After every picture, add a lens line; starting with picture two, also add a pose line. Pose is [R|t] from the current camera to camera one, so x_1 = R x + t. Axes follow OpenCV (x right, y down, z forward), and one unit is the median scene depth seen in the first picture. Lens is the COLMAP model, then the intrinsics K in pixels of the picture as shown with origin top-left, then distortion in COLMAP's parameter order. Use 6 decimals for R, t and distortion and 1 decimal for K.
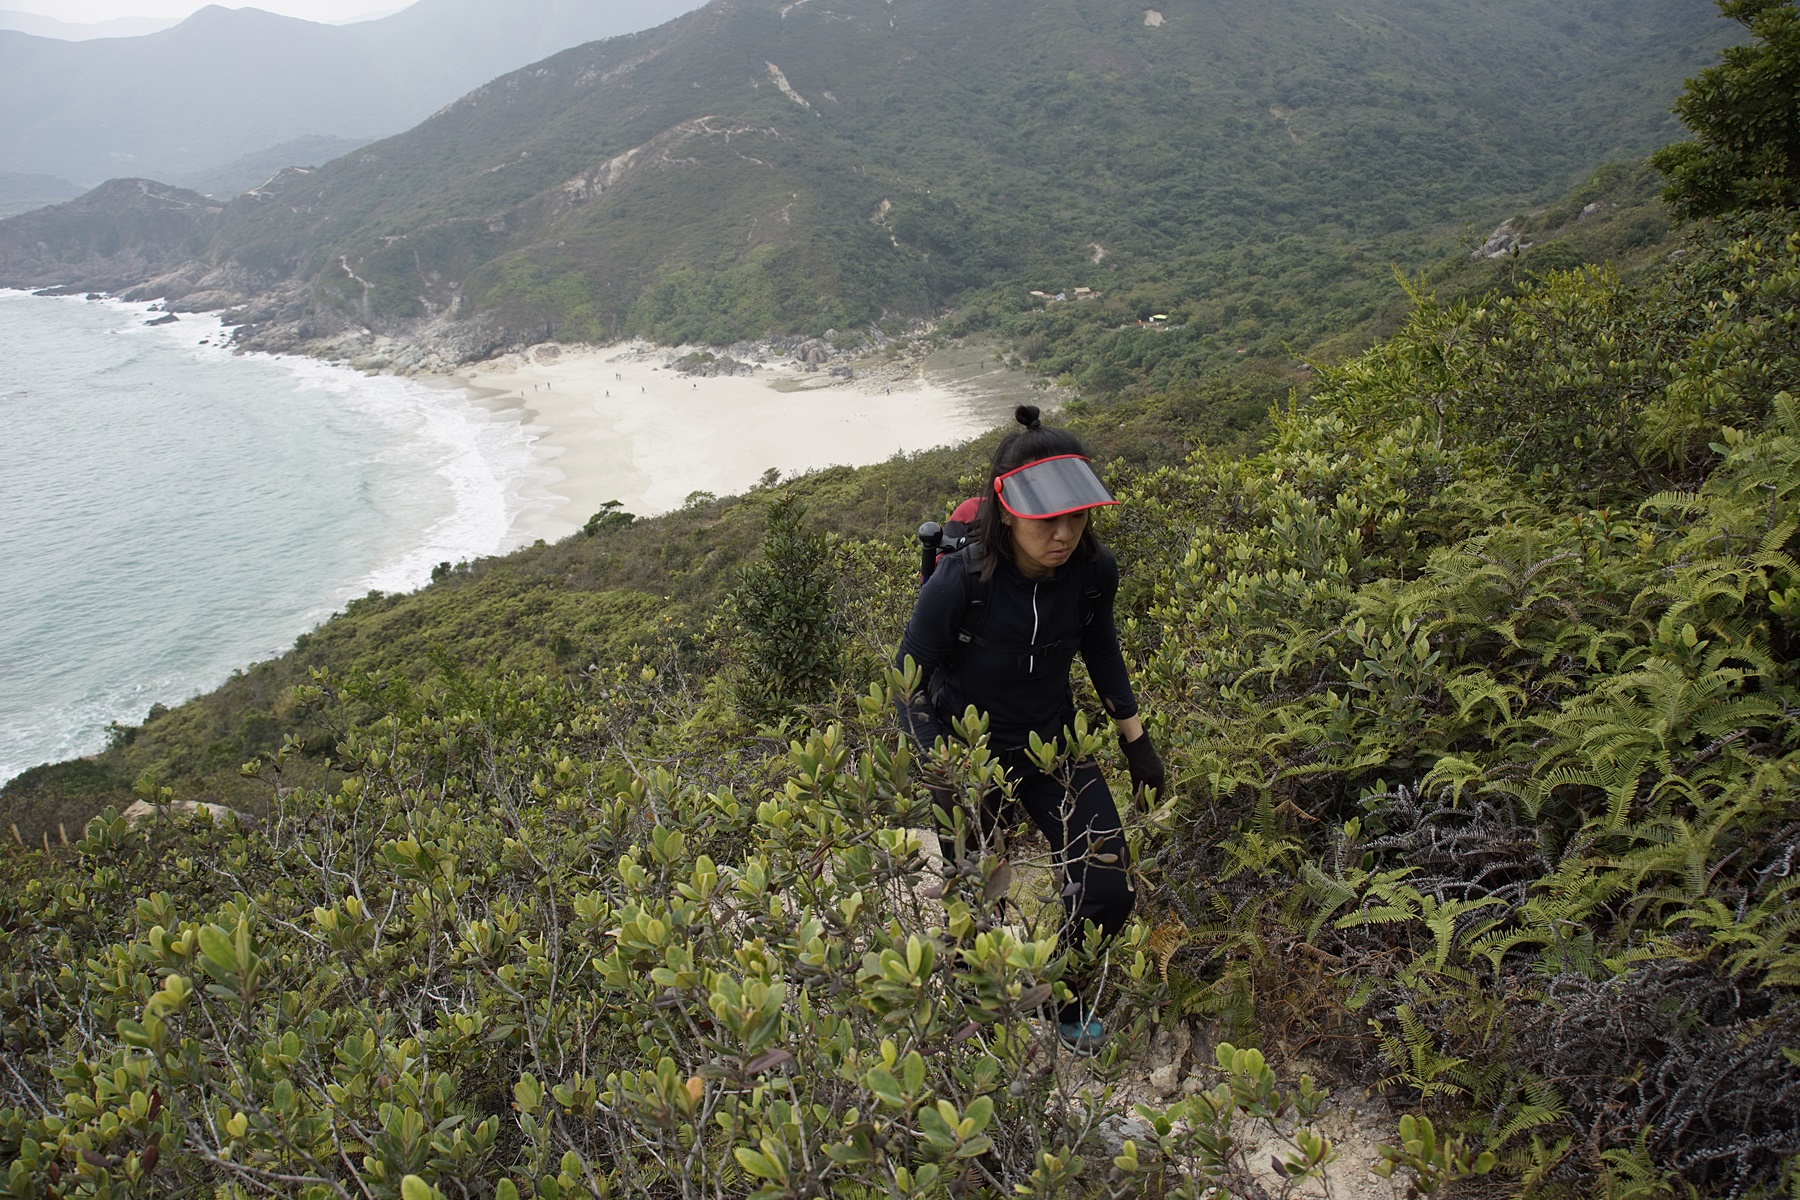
lens RADIAL K [[1464.6, 0, 903.7], [0, 1464.6, 580.0], [0, 0, 1]] dist [-0.129253, 0.140909]
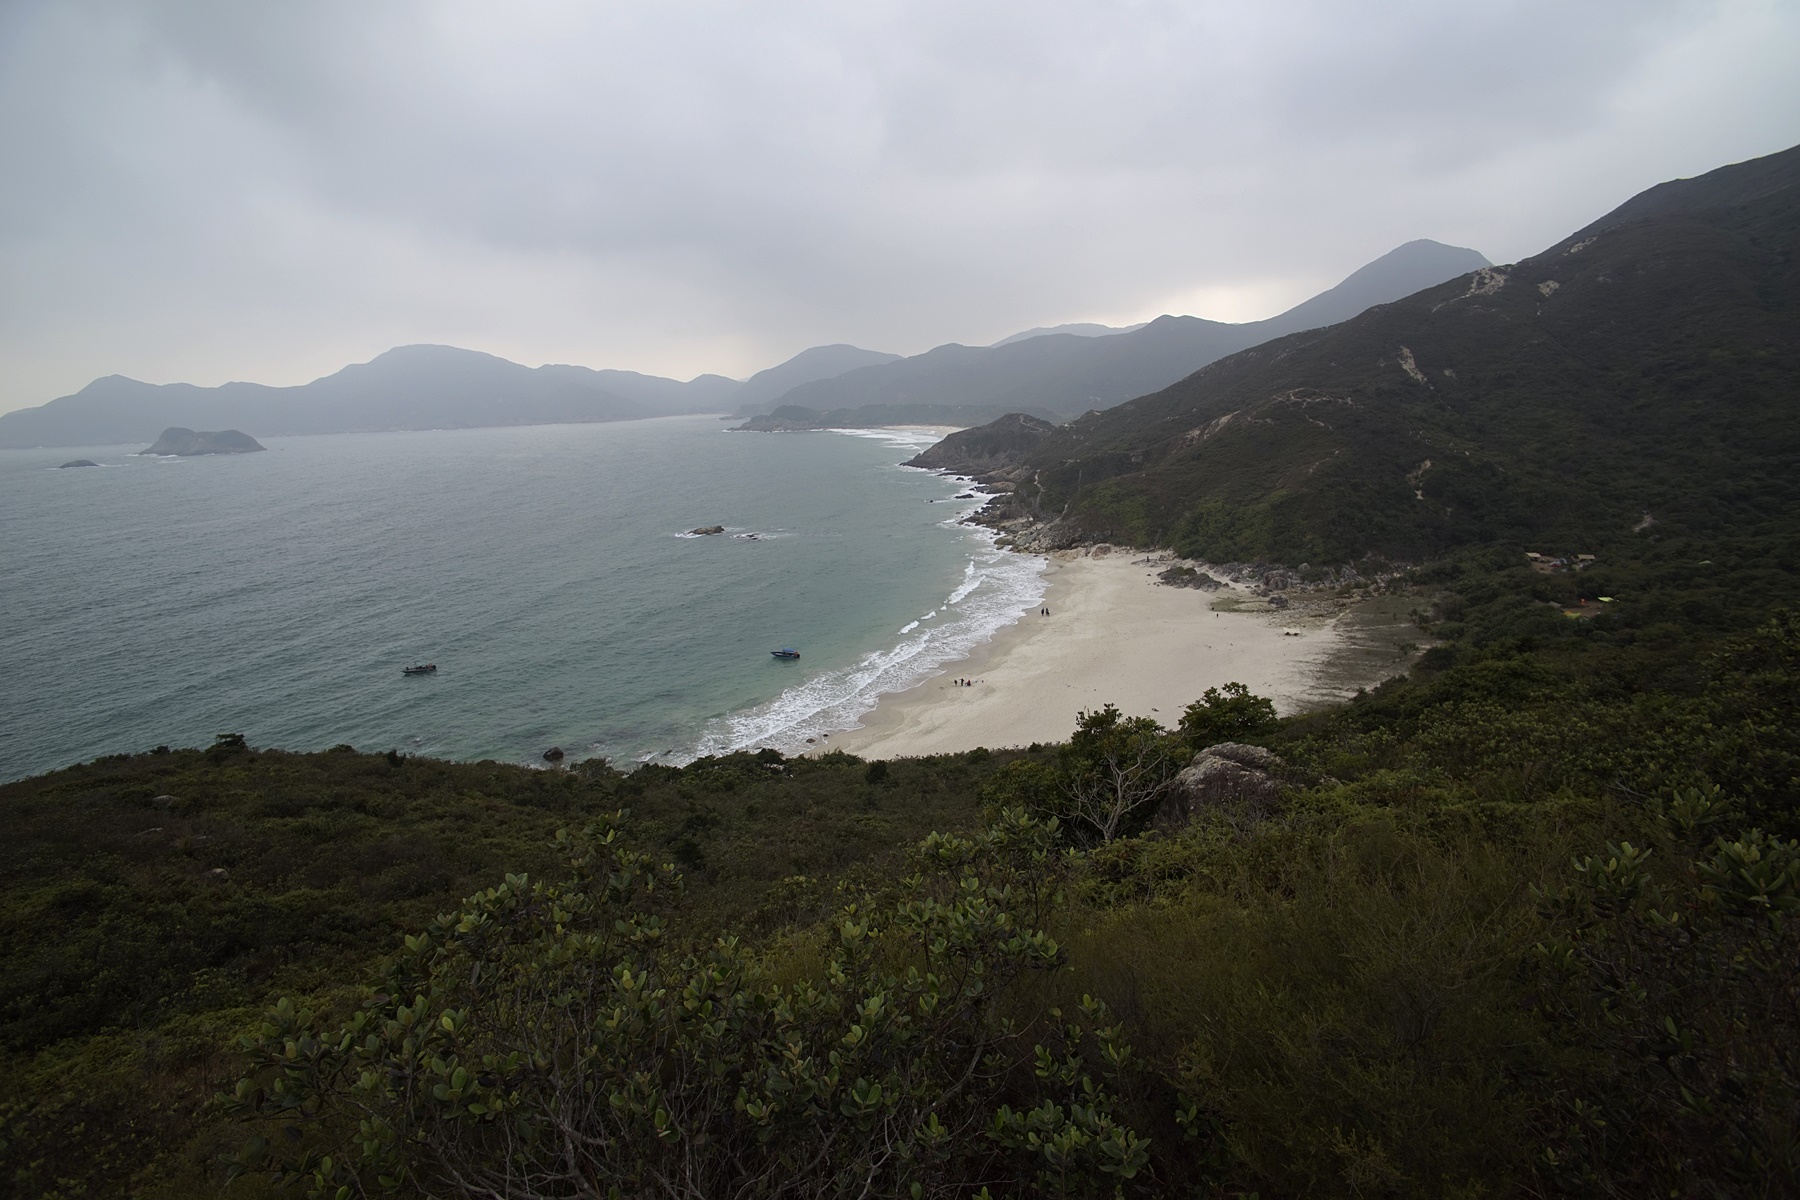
lens RADIAL K [[878.8, 0, 900.0], [0, 878.8, 600.0], [0, 0, 1]] dist [-0.054281, 0.030541]
pose [[0.738594, 0.164615, -0.653744, 0.154996], [-0.206134, 0.978431, 0.013483, -0.068899], [0.641863, 0.124801, 0.756595, 0.195203]]
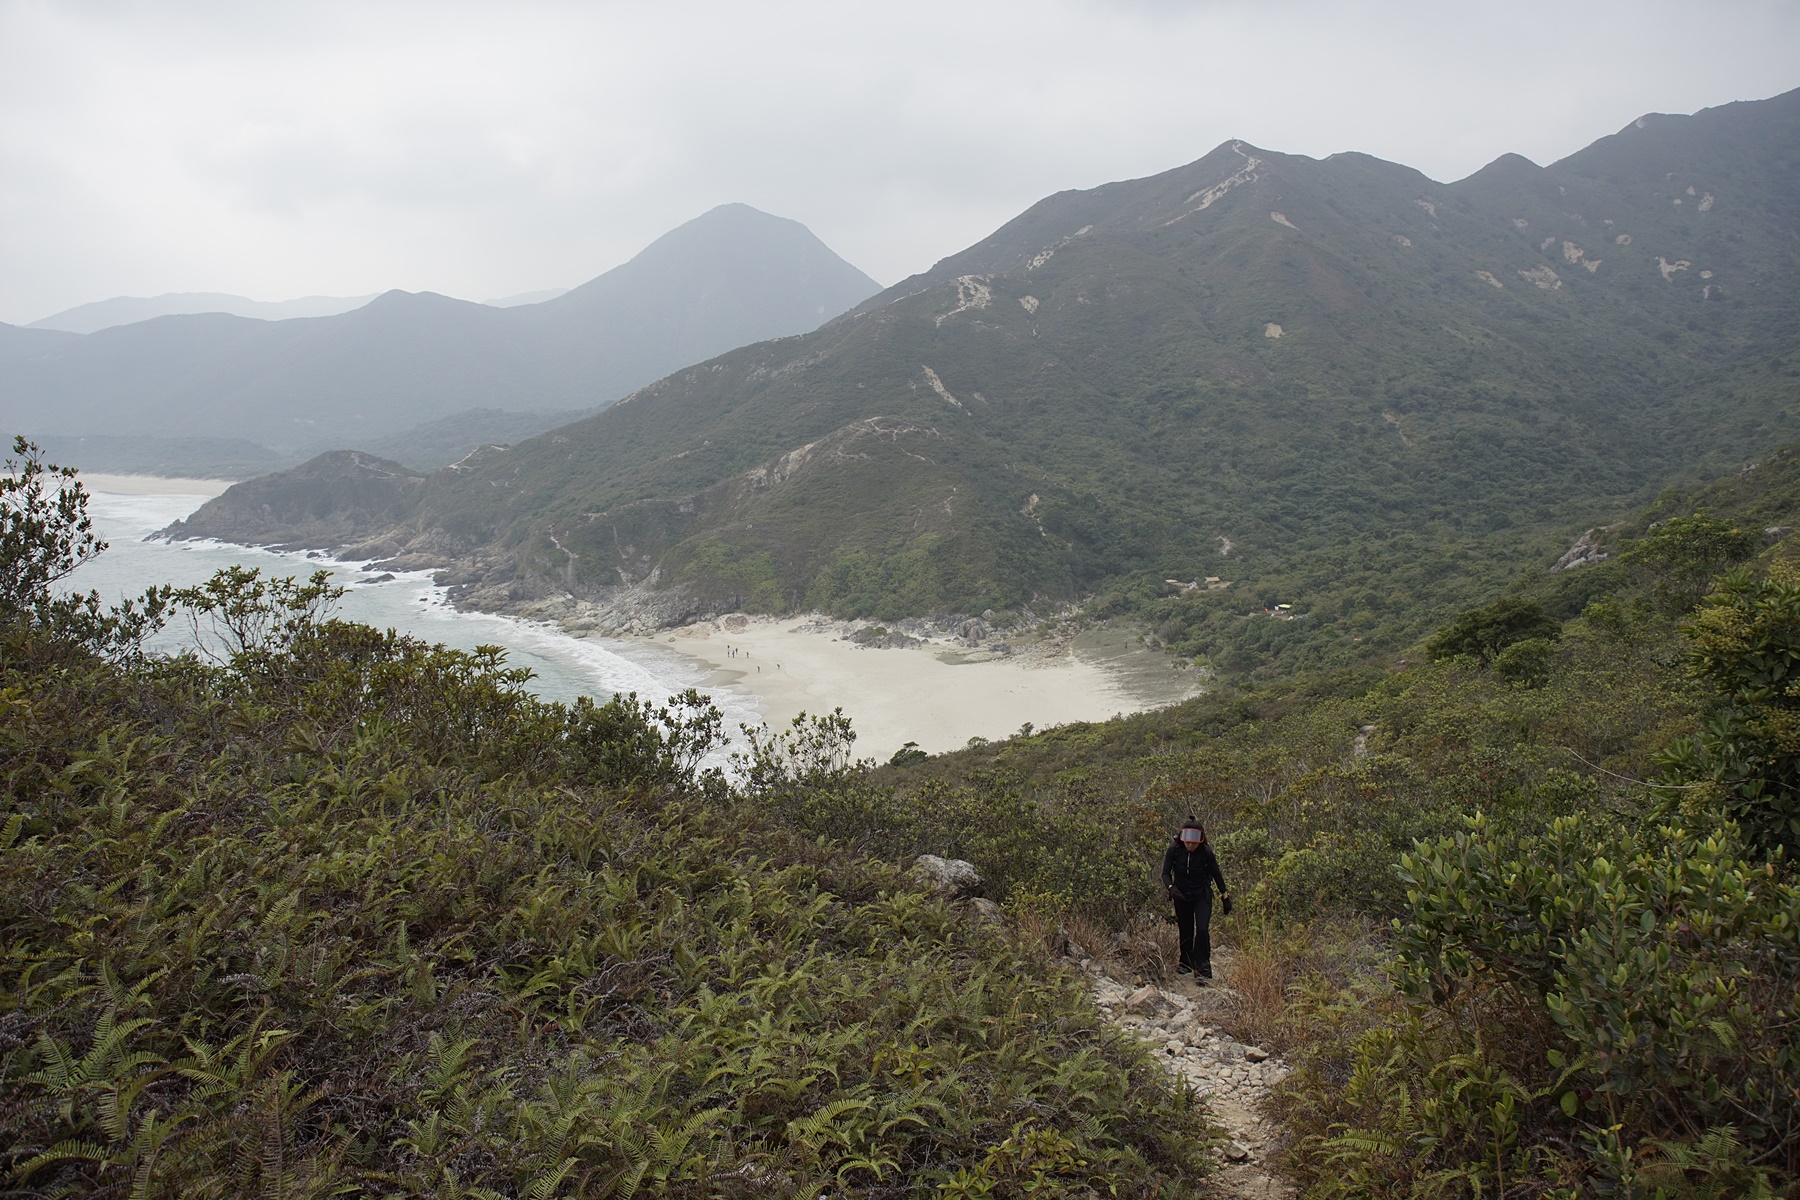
lens RADIAL K [[1464.6, 0, 903.7], [0, 1464.6, 580.0], [0, 0, 1]] dist [-0.129253, 0.140909]
pose [[0.996625, 0.024668, -0.078295, -0.023265], [-0.038606, 0.982568, -0.181850, 0.011628], [0.072444, 0.184259, 0.980204, -0.099367]]
